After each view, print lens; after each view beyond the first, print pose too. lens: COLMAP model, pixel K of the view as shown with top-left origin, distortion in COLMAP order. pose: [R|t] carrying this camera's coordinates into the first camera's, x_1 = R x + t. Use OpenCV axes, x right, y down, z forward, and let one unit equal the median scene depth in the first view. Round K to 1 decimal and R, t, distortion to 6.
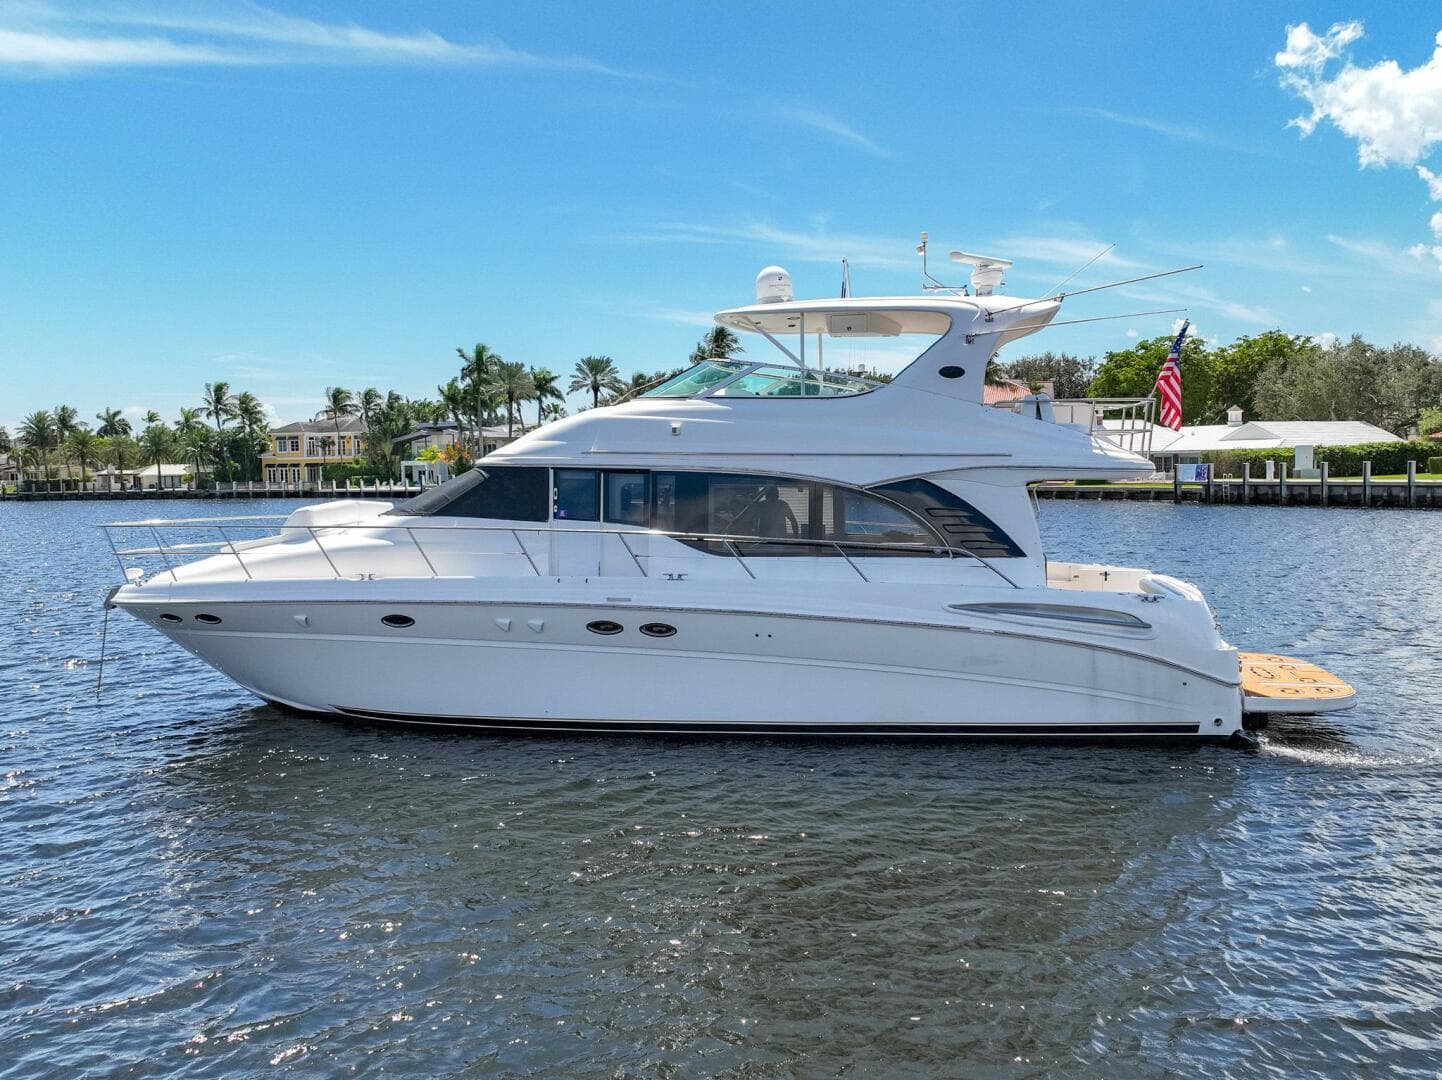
lens RADIAL K [[1313.9, 0, 728.1], [0, 1313.9, 528.2], [0, 0, 1]] dist [-0.050666, 0.000000]
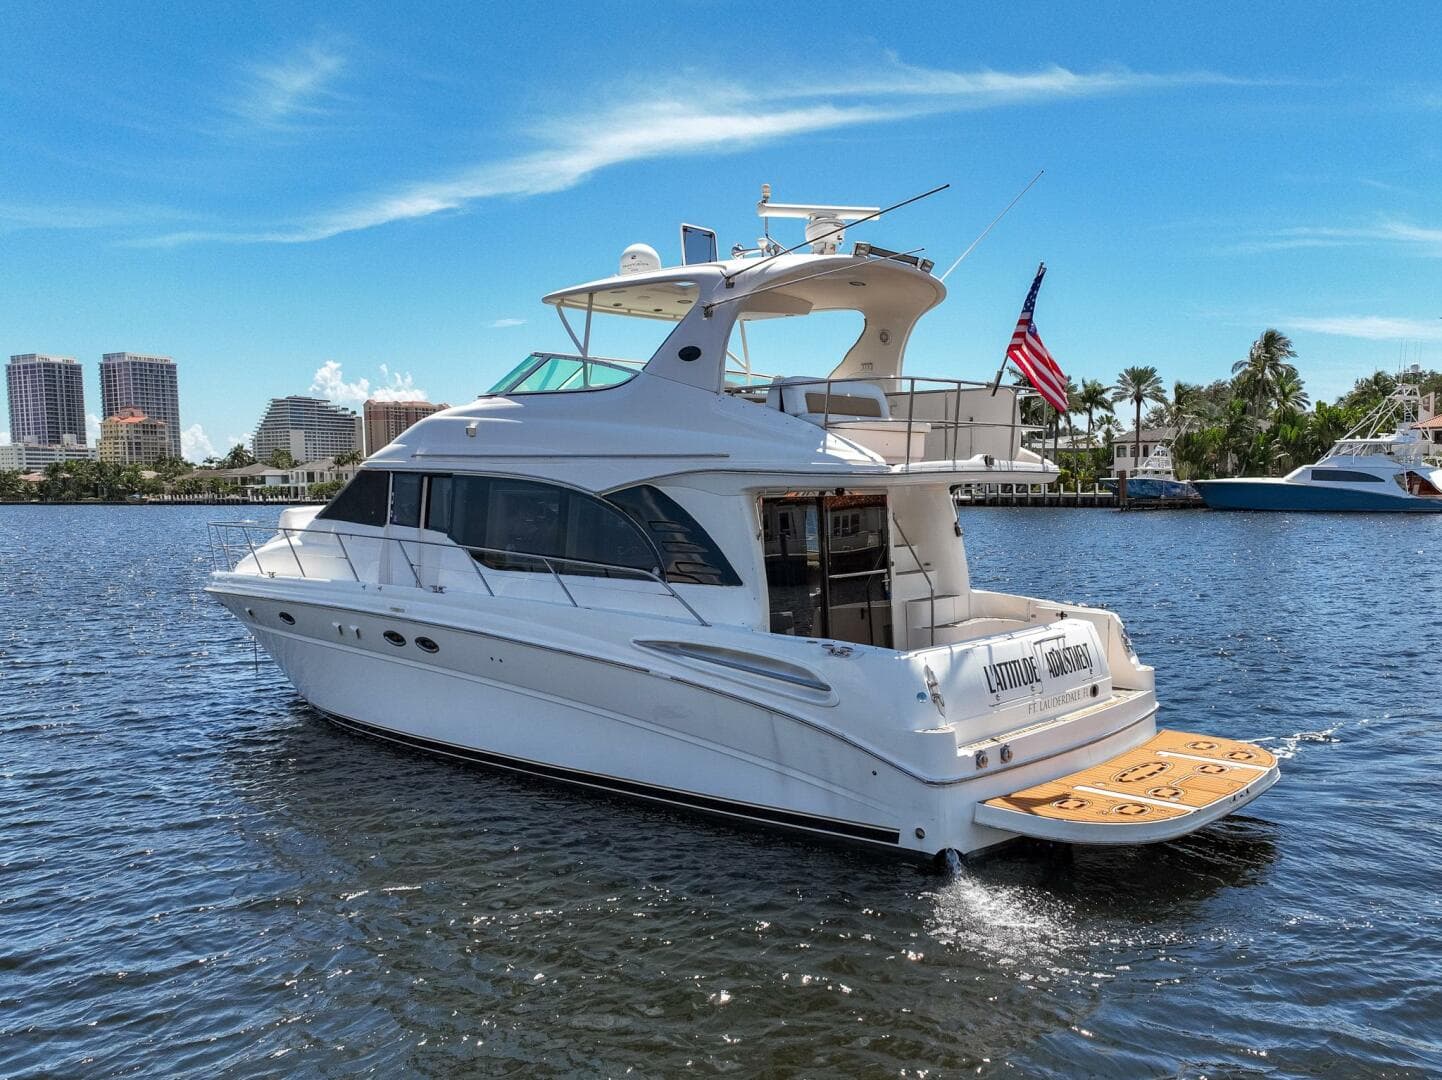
lens RADIAL K [[1207.4, 0, 727.5], [0, 1207.4, 550.4], [0, 0, 1]] dist [-0.010915, -0.012289]
pose [[0.883107, 0.032785, -0.468024, 0.506951], [-0.026199, 0.999445, 0.020577, -0.012451], [0.468439, -0.005910, 0.883476, 0.326215]]
